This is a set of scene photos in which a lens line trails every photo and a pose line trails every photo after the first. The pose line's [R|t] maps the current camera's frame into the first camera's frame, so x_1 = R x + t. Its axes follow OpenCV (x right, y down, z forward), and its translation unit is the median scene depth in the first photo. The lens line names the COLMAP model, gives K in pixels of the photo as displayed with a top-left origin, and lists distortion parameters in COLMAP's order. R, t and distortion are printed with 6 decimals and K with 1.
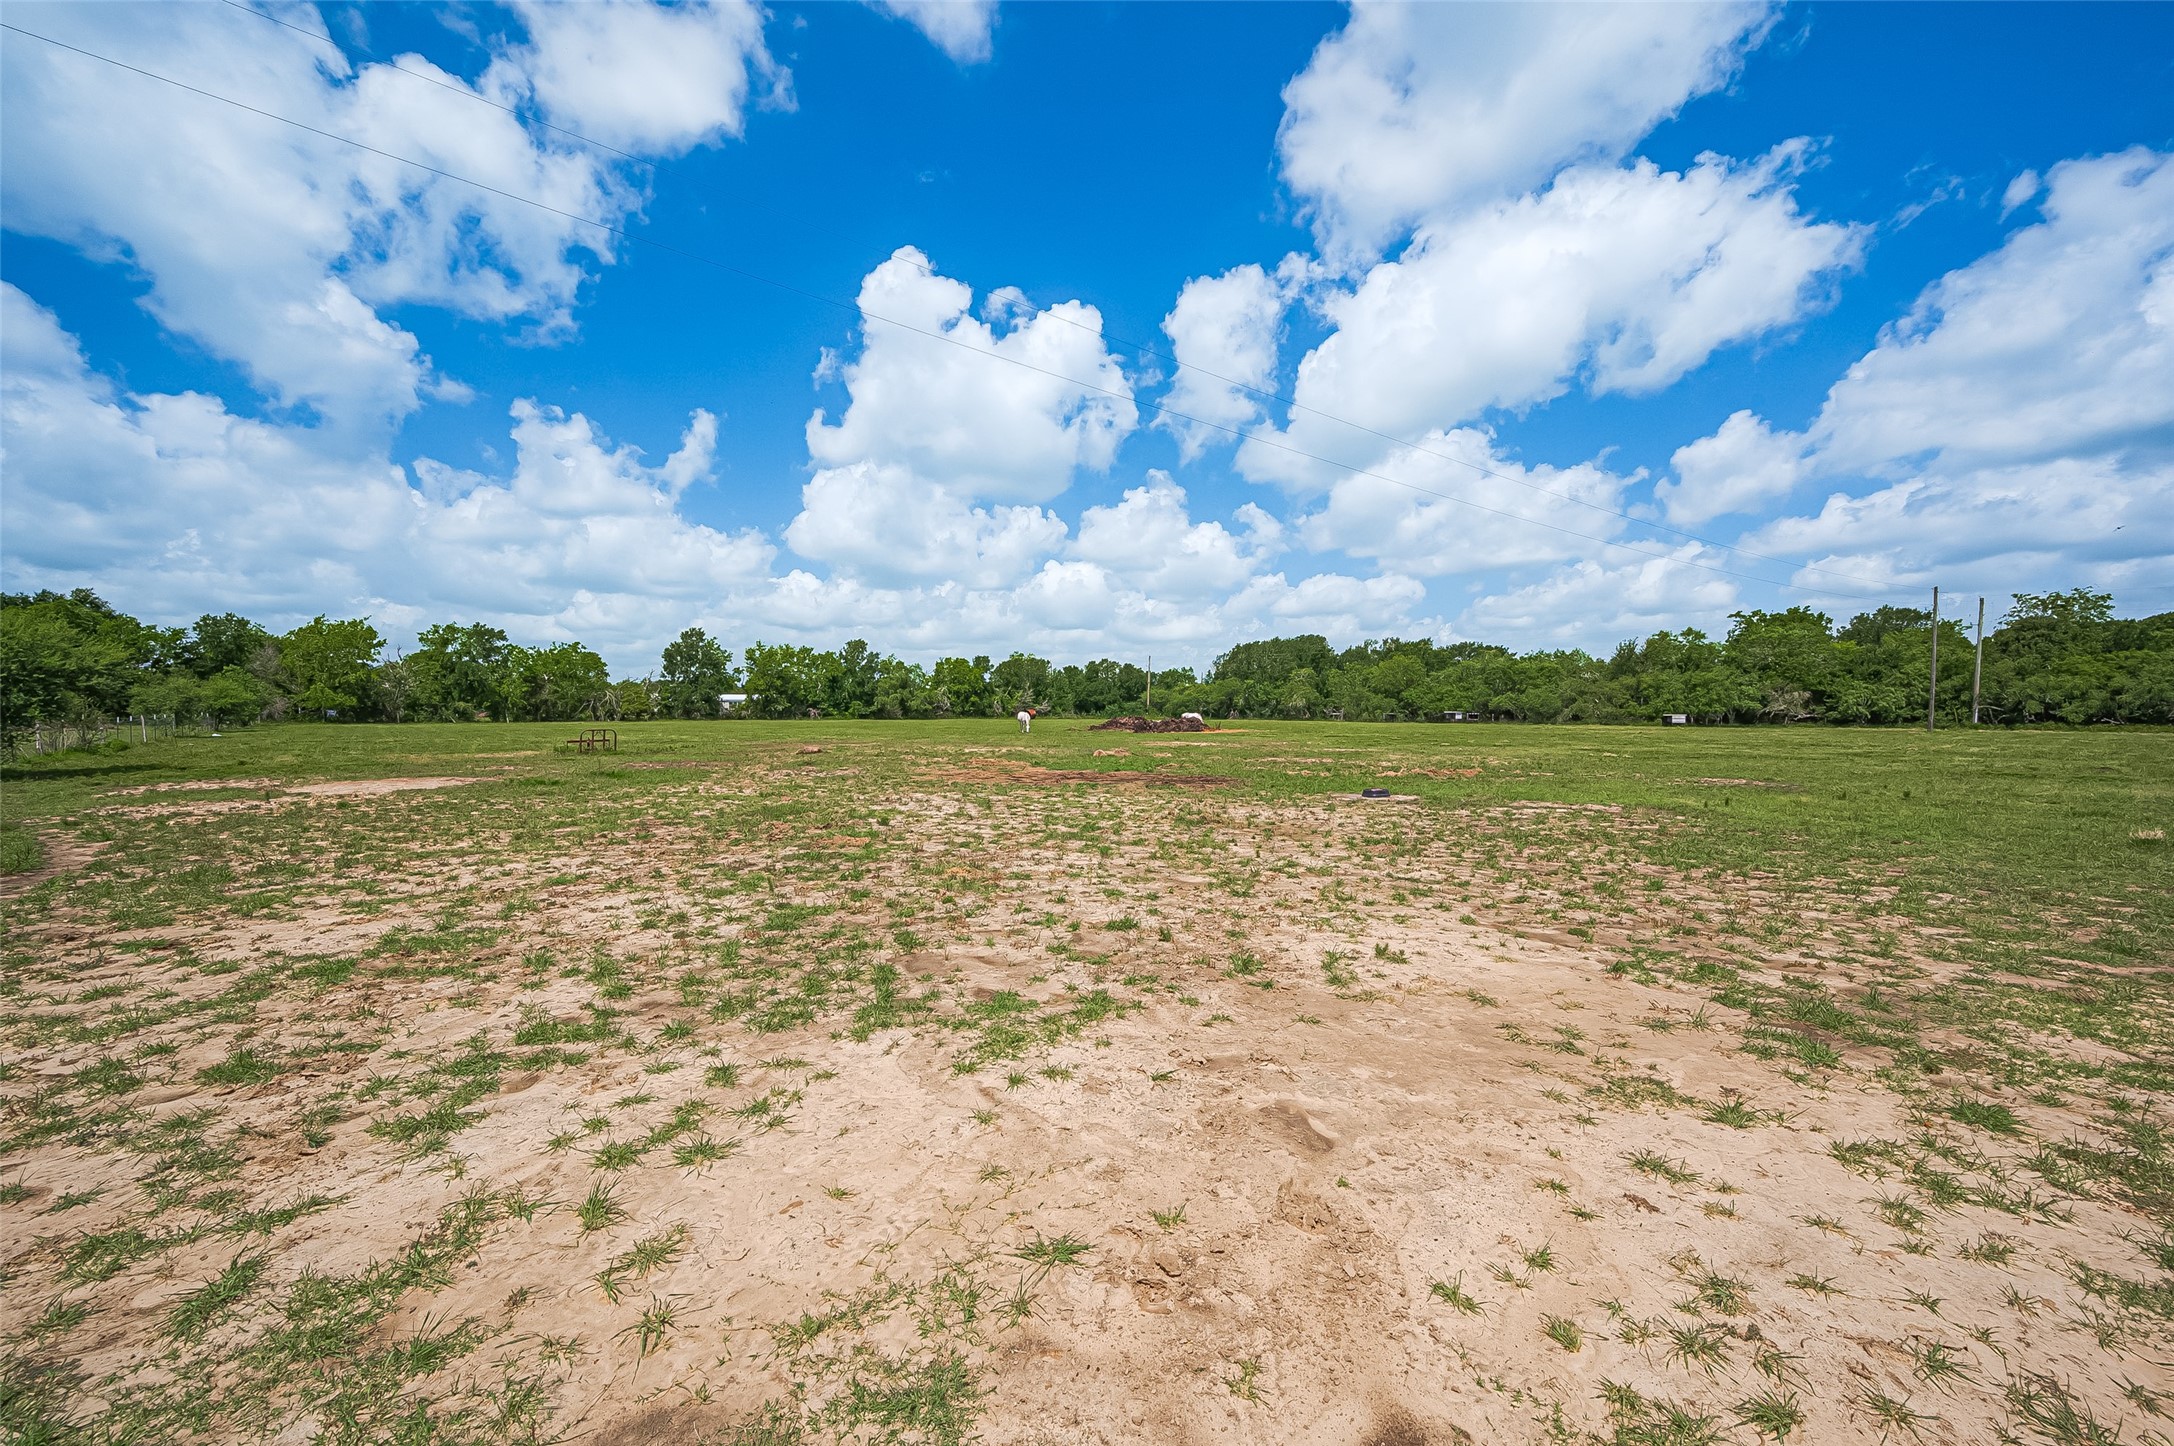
lens RADIAL K [[877.2, 0, 1089.3], [0, 877.2, 698.8], [0, 0, 1]] dist [-0.008407, 0.002007]
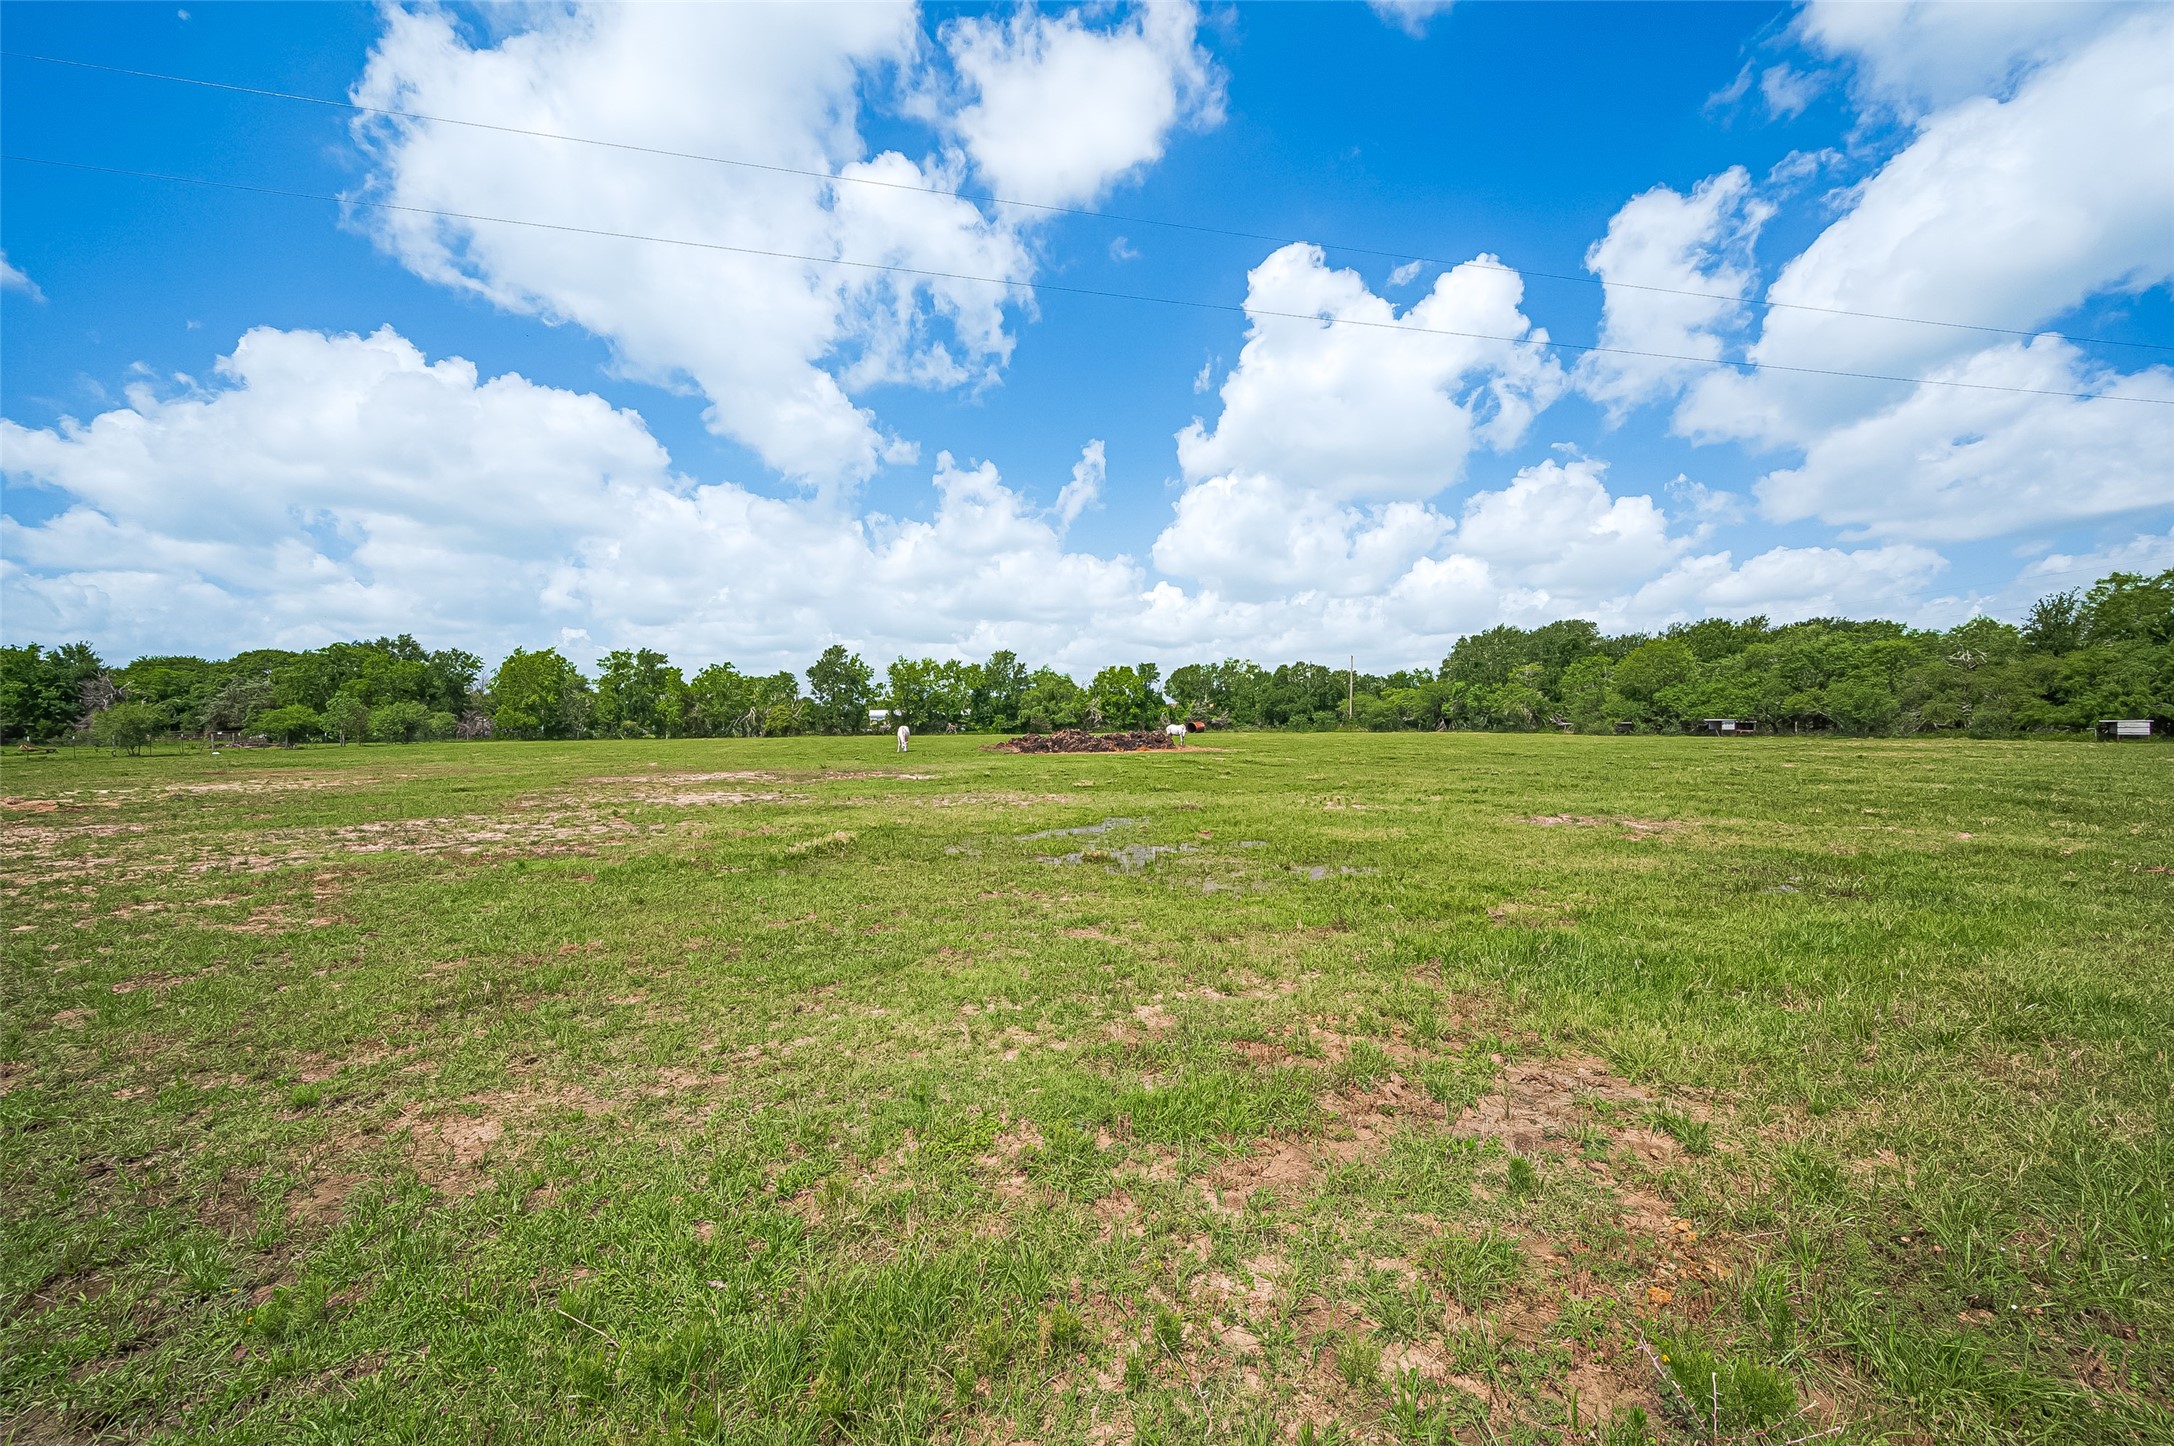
lens RADIAL K [[877.2, 0, 1093.2], [0, 877.2, 729.6], [0, 0, 1]] dist [-0.008407, 0.002007]
pose [[0.916281, -0.006426, -0.400484, 0.223470], [0.015323, 0.999702, 0.019016, 0.002513], [0.400242, -0.023560, 0.916107, 0.177376]]
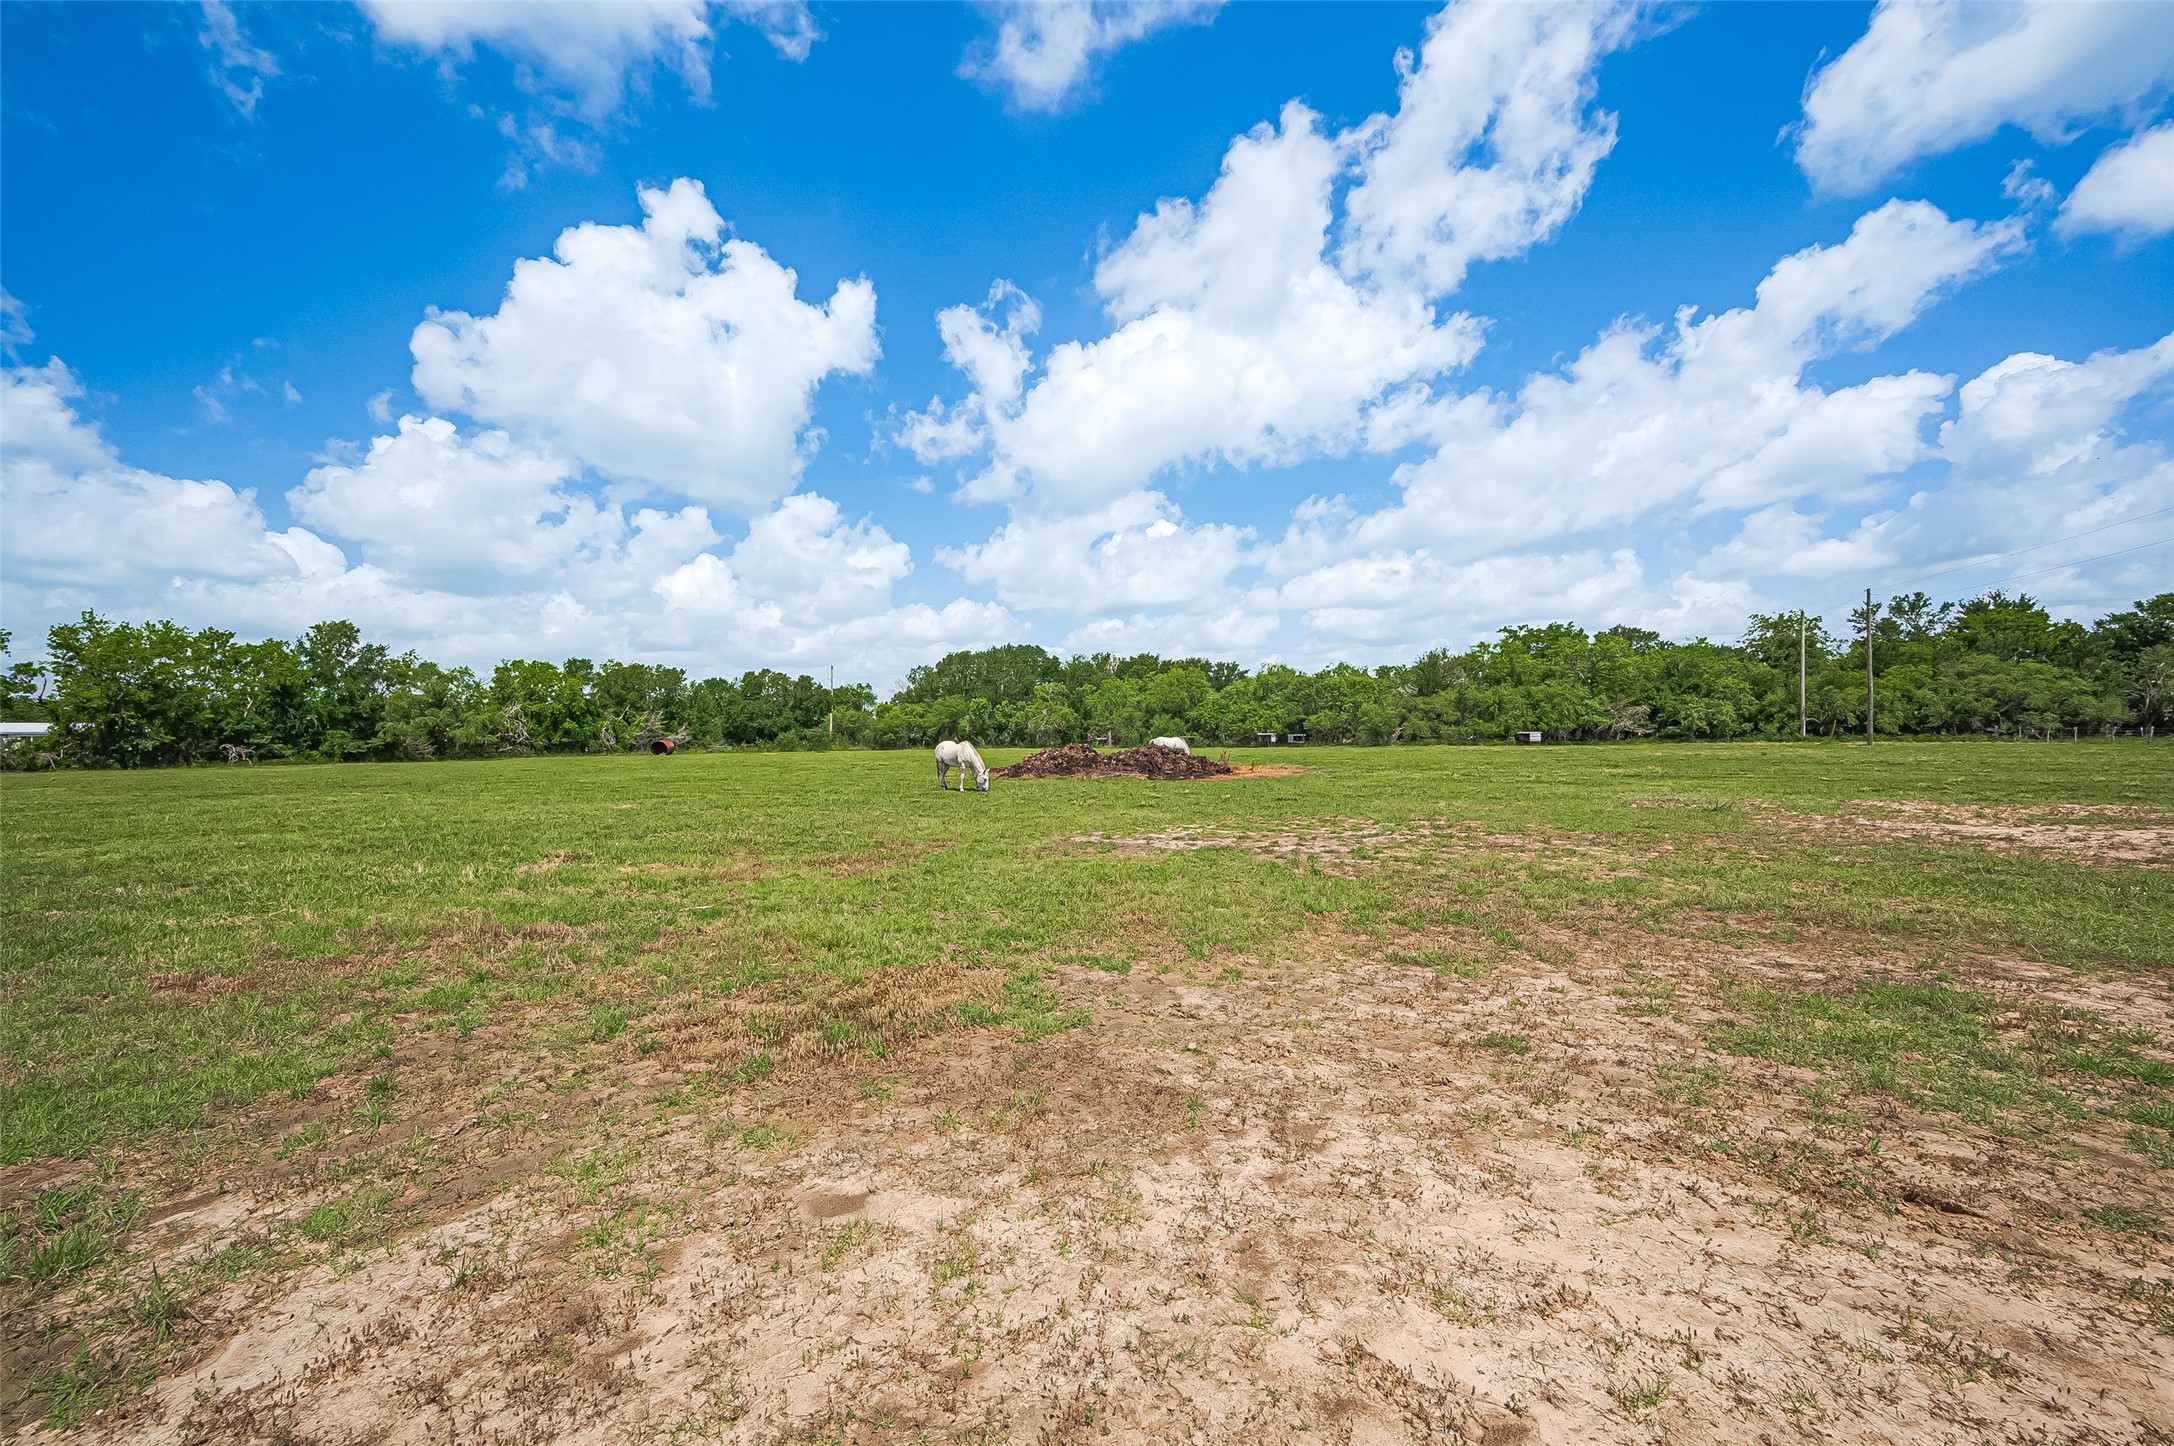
lens RADIAL K [[877.2, 0, 1100.0], [0, 877.2, 725.3], [0, 0, 1]] dist [-0.008407, 0.002007]
pose [[0.887607, -0.010151, 0.460490, -0.095761], [0.009573, 0.999948, 0.003592, 0.002390], [-0.460502, 0.001220, 0.887658, 0.298462]]
